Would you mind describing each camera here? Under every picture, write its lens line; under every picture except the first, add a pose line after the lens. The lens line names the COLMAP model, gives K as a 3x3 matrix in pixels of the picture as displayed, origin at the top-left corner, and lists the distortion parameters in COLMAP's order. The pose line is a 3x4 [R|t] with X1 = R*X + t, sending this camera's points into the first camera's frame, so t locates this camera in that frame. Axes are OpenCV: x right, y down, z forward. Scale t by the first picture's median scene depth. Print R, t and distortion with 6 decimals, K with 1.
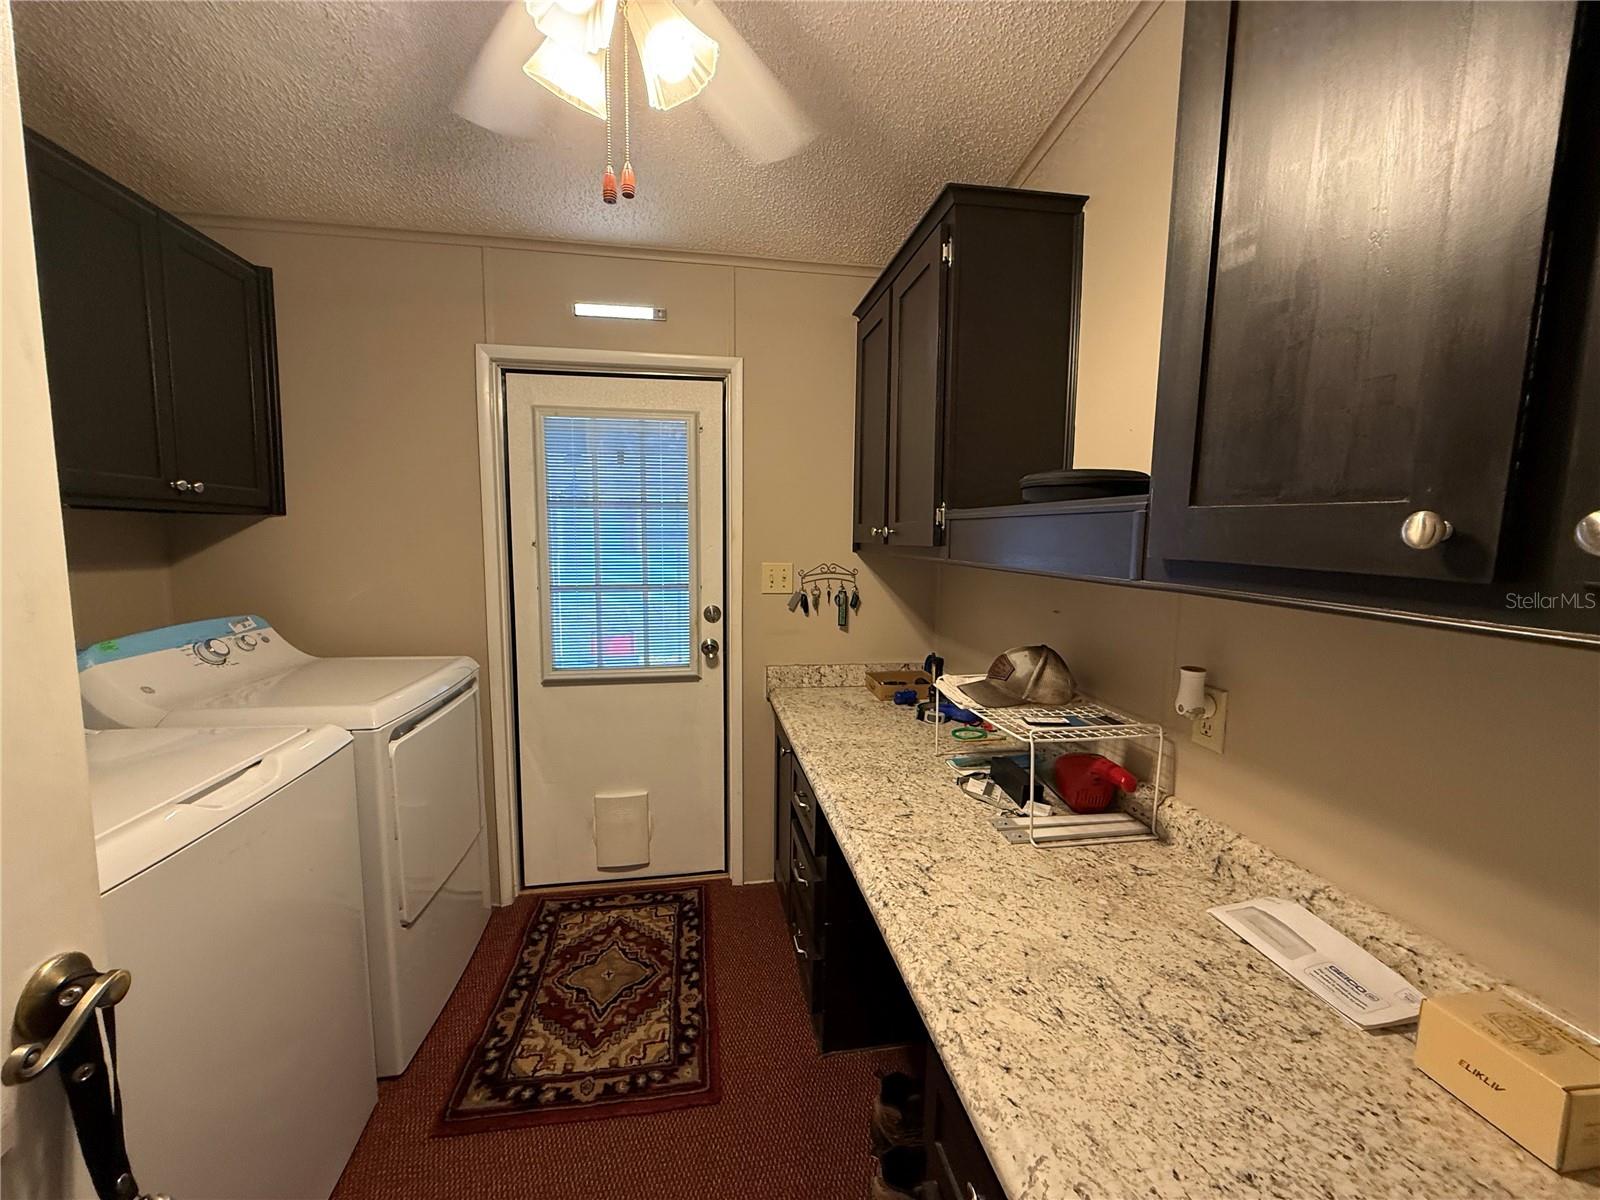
lens RADIAL K [[637.5, 0, 796.8], [0, 637.5, 601.7], [0, 0, 1]] dist [0.000092, -0.000139]
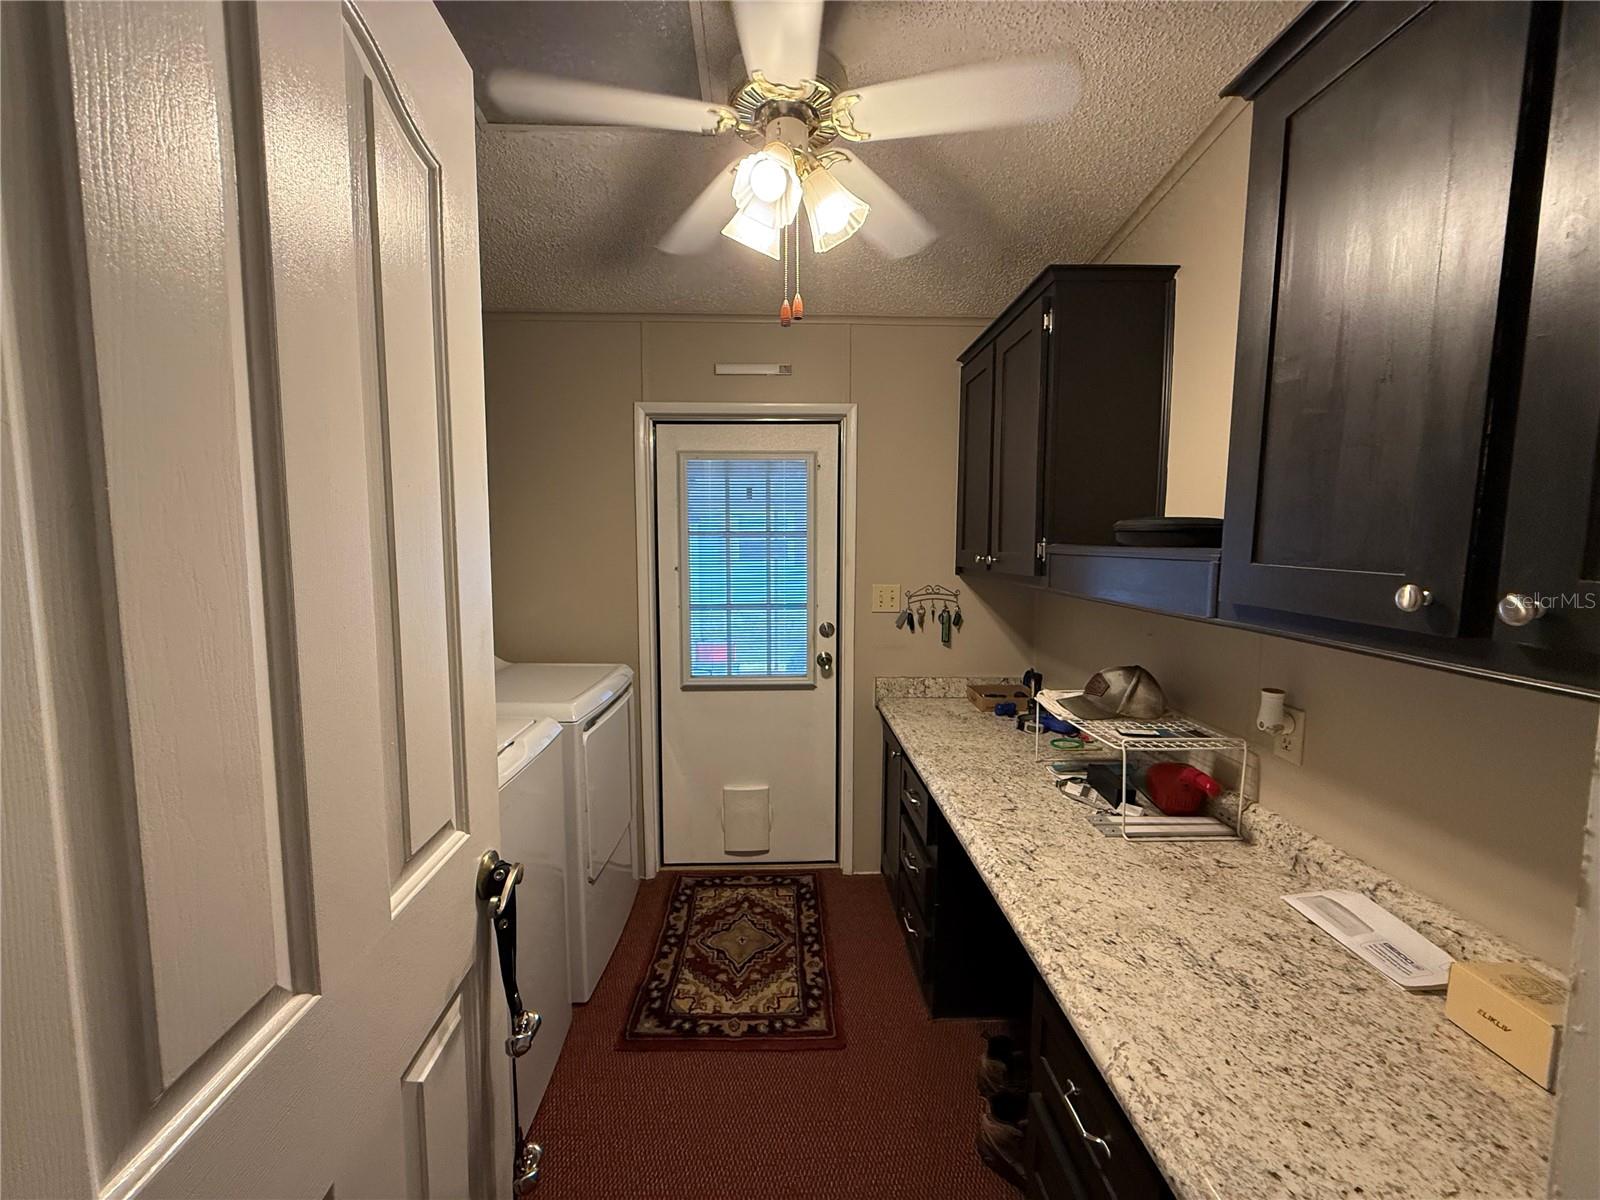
lens RADIAL K [[637.5, 0, 796.8], [0, 637.5, 601.7], [0, 0, 1]] dist [0.000092, -0.000139]
pose [[0.991005, 0.005800, -0.133698, -0.058672], [-0.007478, 0.999899, -0.012054, -0.027058], [0.133614, 0.012945, 0.990949, -0.199548]]
